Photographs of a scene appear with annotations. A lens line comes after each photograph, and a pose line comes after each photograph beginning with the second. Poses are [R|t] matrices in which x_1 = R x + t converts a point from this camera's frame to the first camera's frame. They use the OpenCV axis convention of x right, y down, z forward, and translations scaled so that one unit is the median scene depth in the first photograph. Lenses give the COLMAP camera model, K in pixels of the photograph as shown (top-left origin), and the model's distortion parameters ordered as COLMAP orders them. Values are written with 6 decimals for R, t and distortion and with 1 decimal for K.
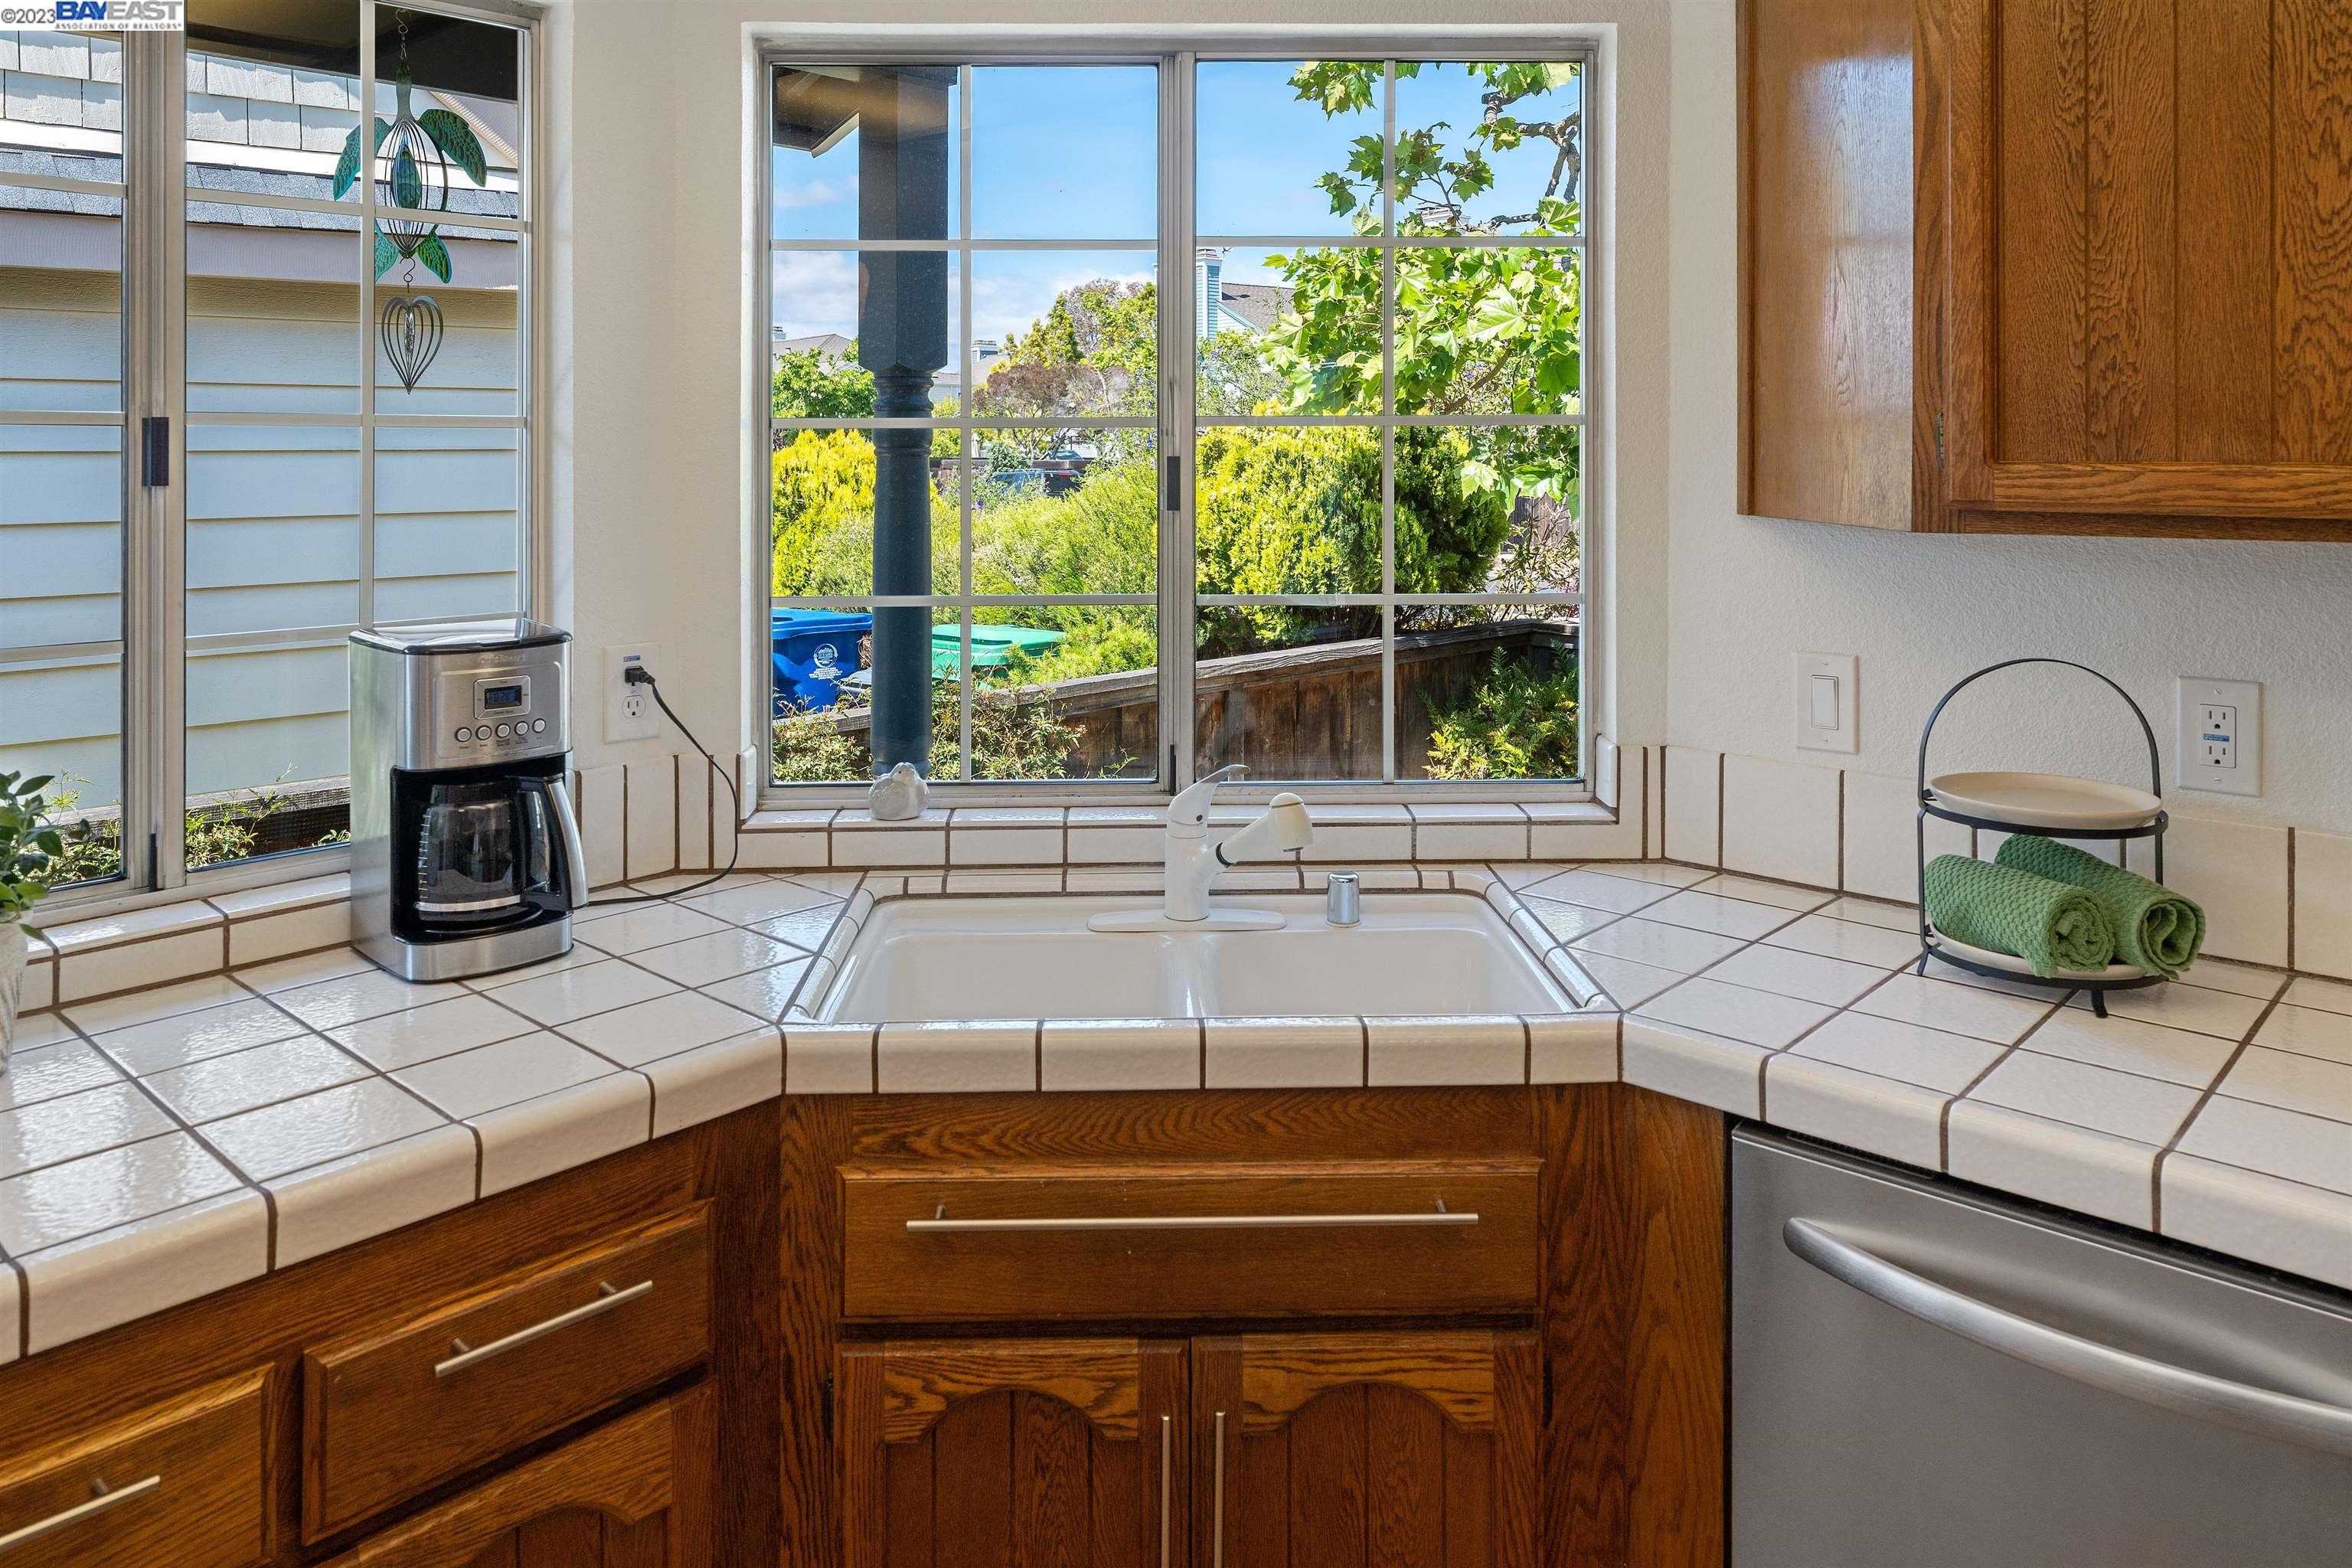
lens RADIAL K [[1620.2, 0, 1176.6], [0, 1620.2, 466.2], [0, 0, 1]] dist [0.002318, 0.001623]
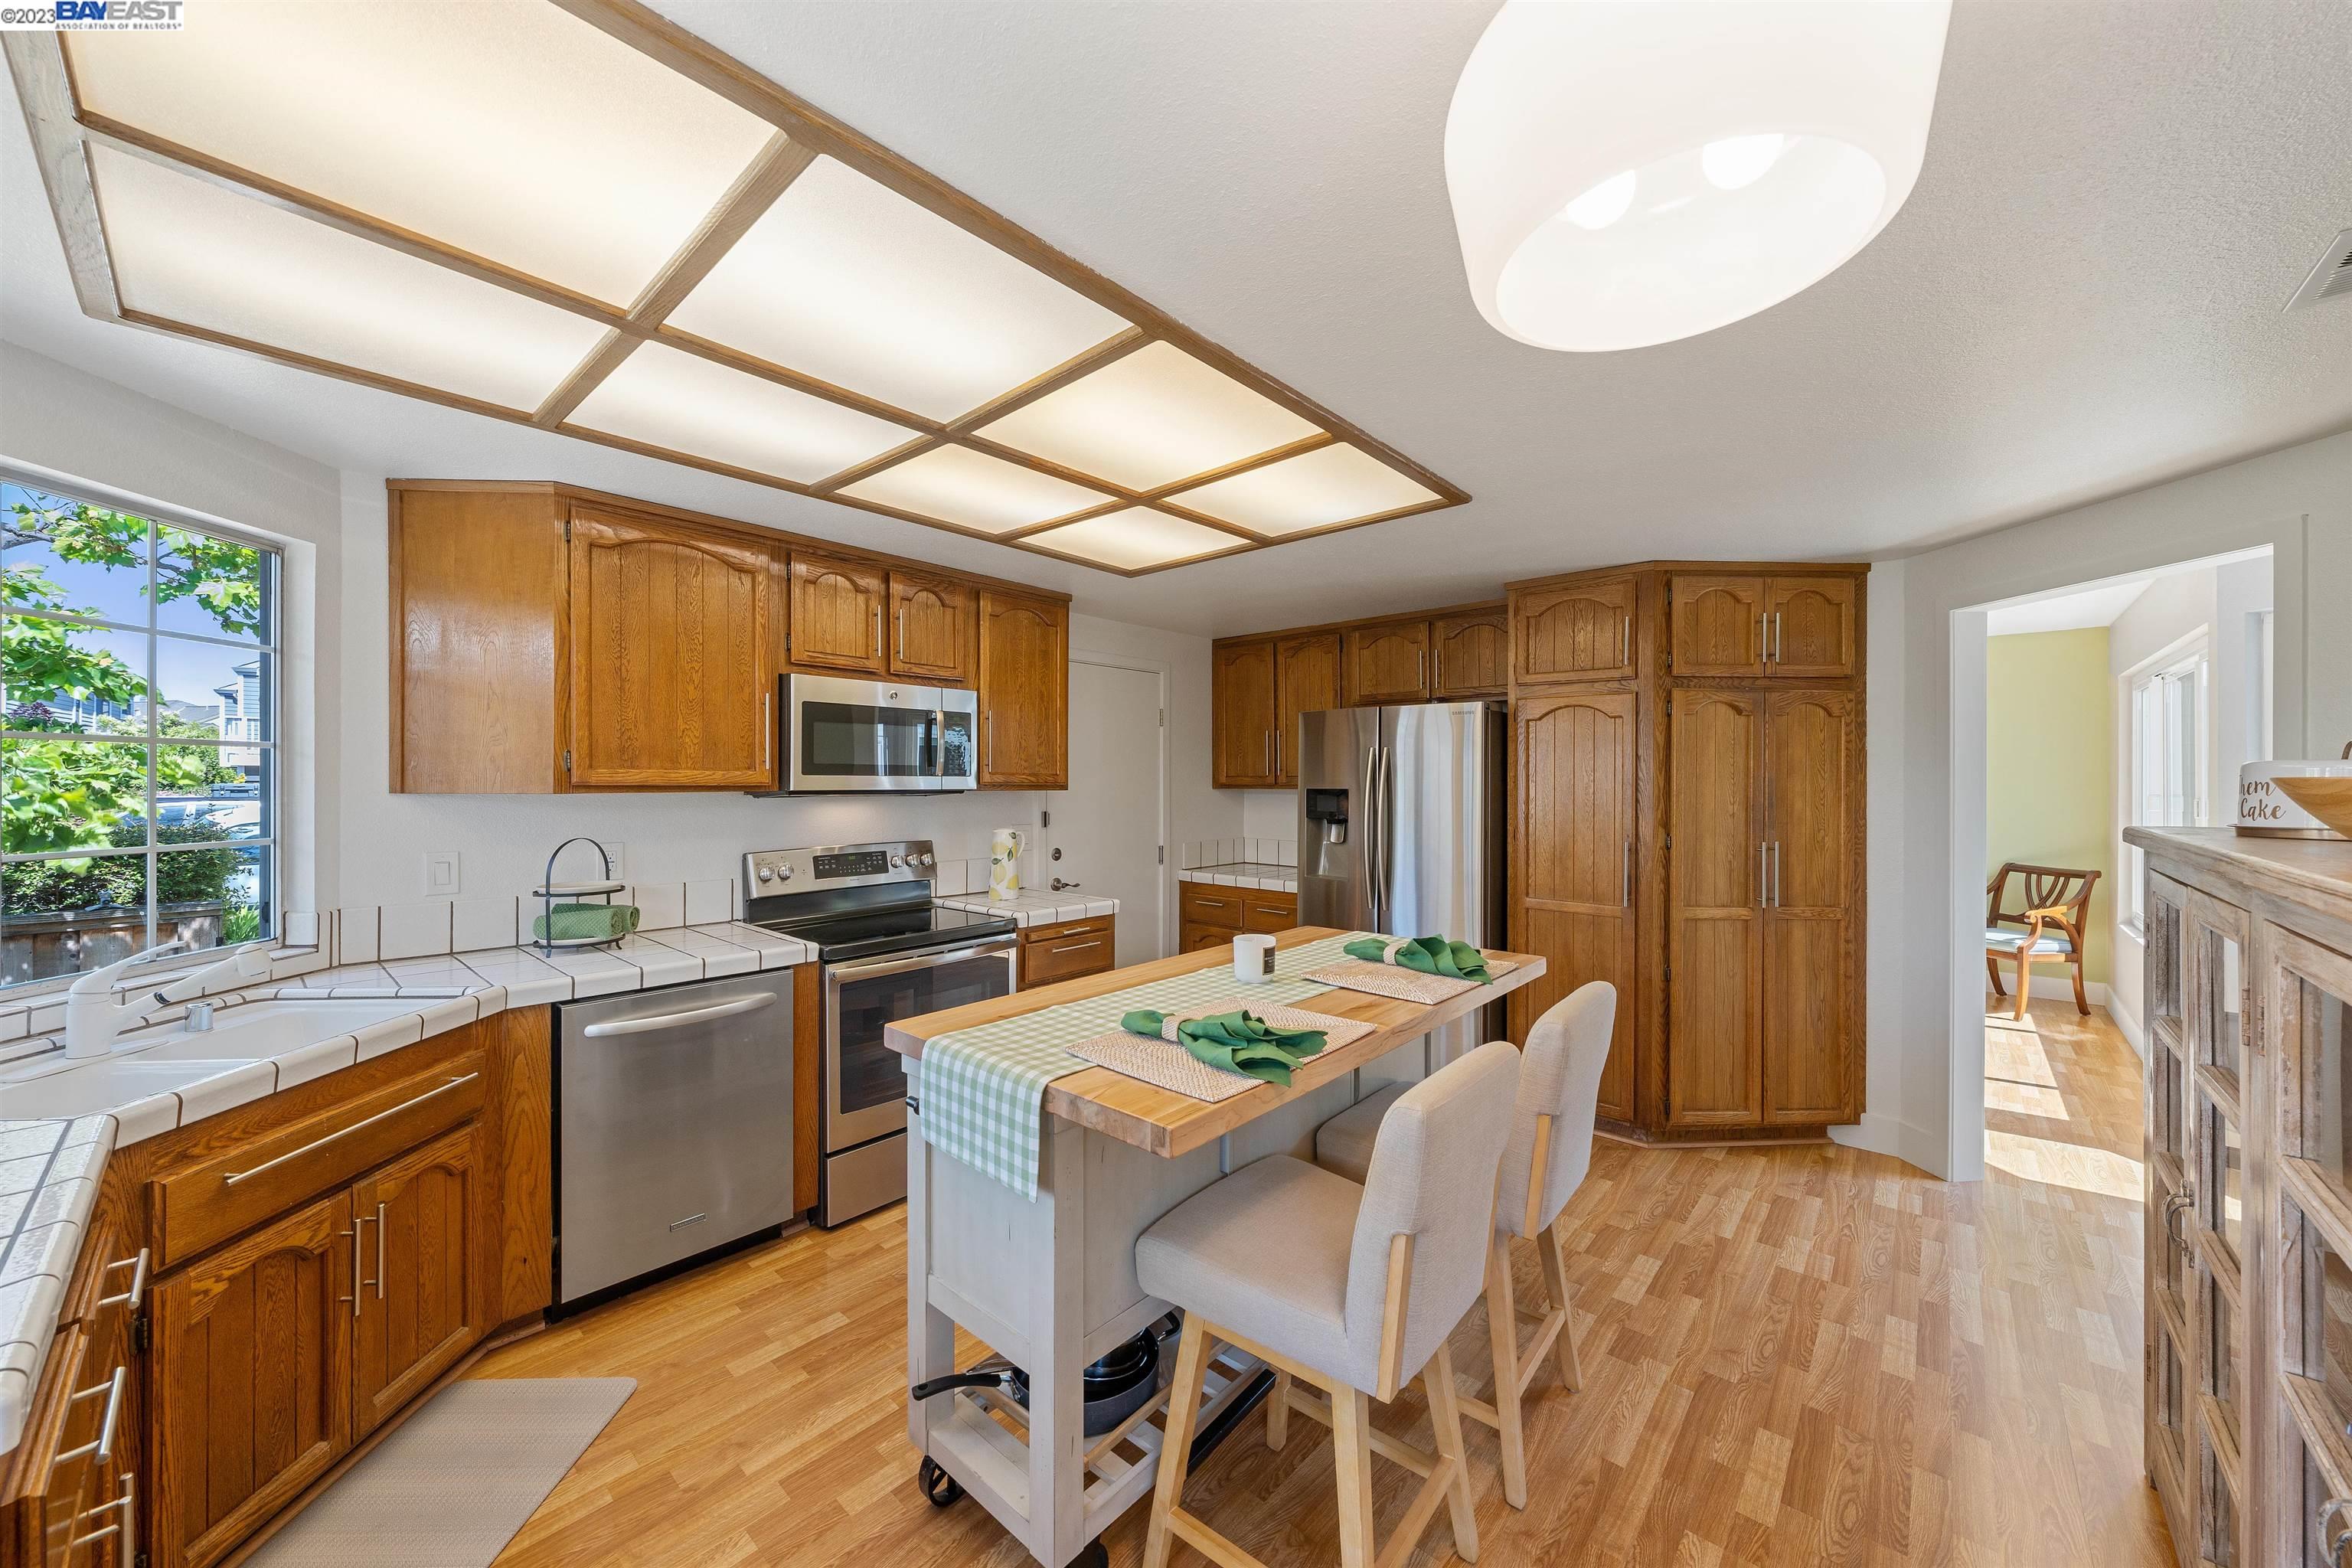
lens RADIAL K [[858.7, 0, 1166.1], [0, 858.7, 787.9], [0, 0, 1]] dist [-0.004284, 0.000053]
pose [[-0.006297, -0.001102, 0.999980, -1.074226], [0.005533, 0.999984, 0.001137, 0.038193], [-0.999965, 0.005540, -0.006291, -0.026614]]
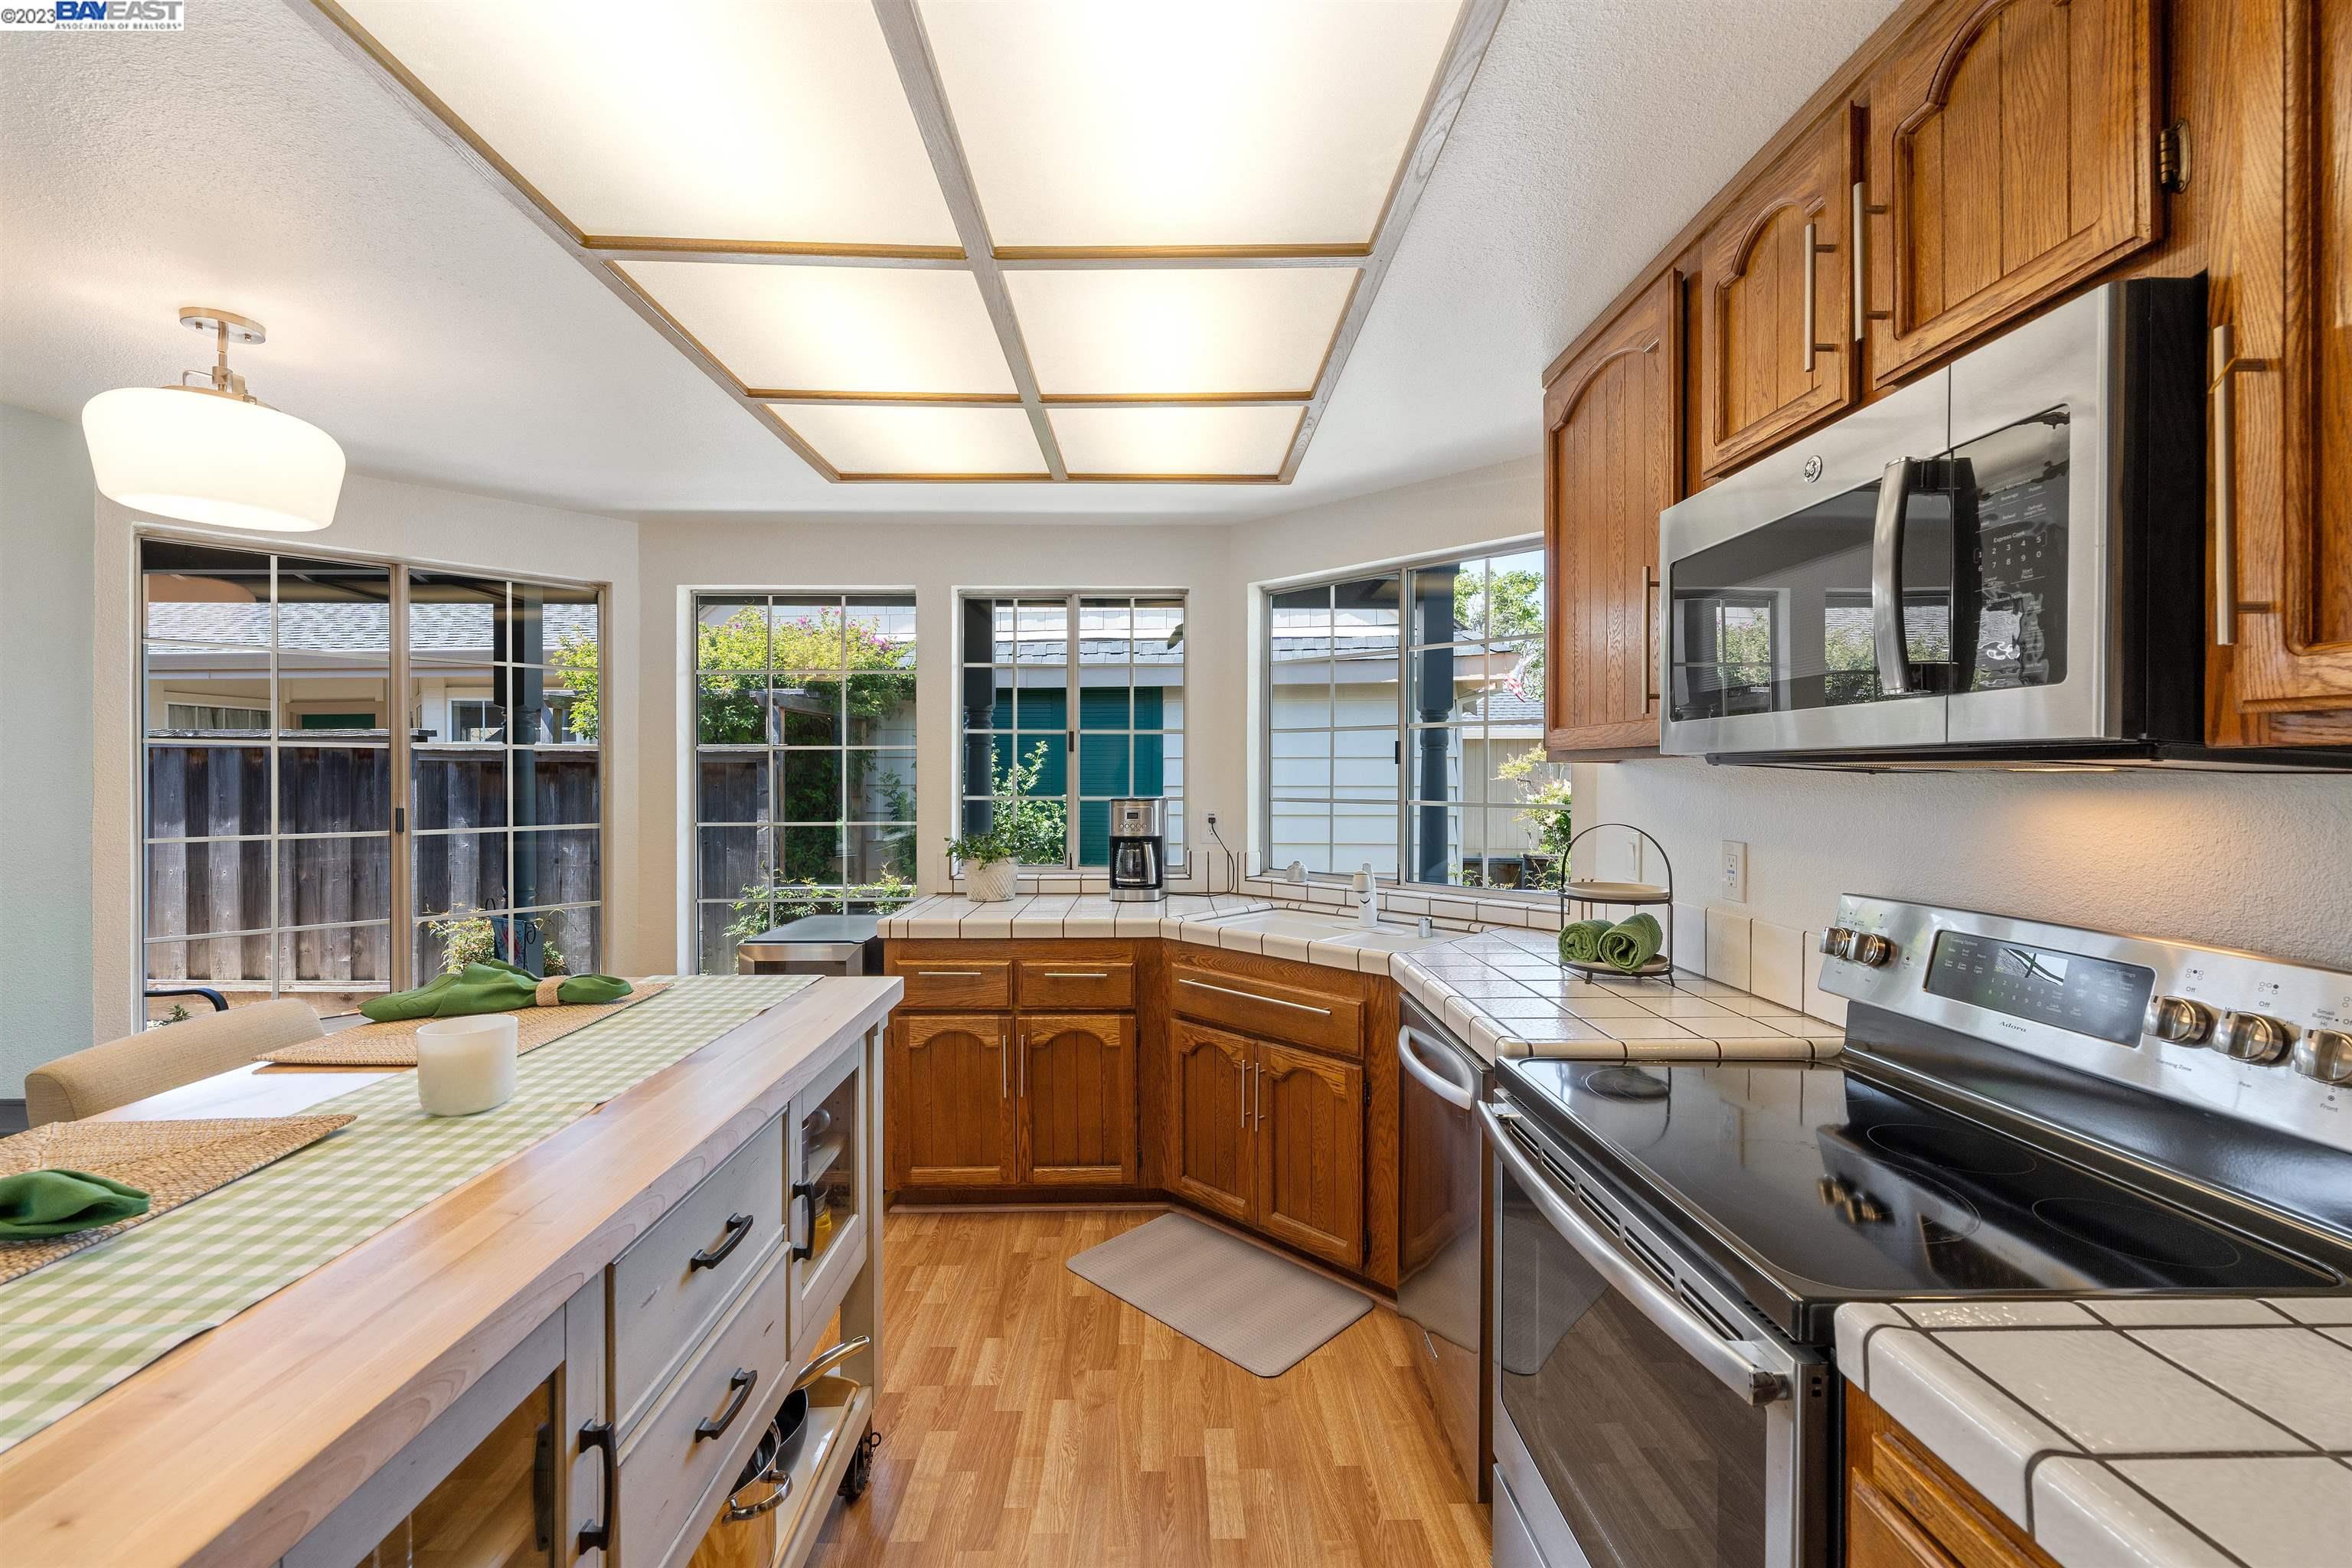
lens RADIAL K [[983.4, 0, 1176.0], [0, 983.4, 784.0], [0, 0, 1]] dist [0.000194, -0.000012]
pose [[0.693816, 0.013928, -0.720018, 1.157386], [-0.009757, 0.999903, 0.009940, 0.065467], [0.720087, 0.000129, 0.693884, -0.319224]]
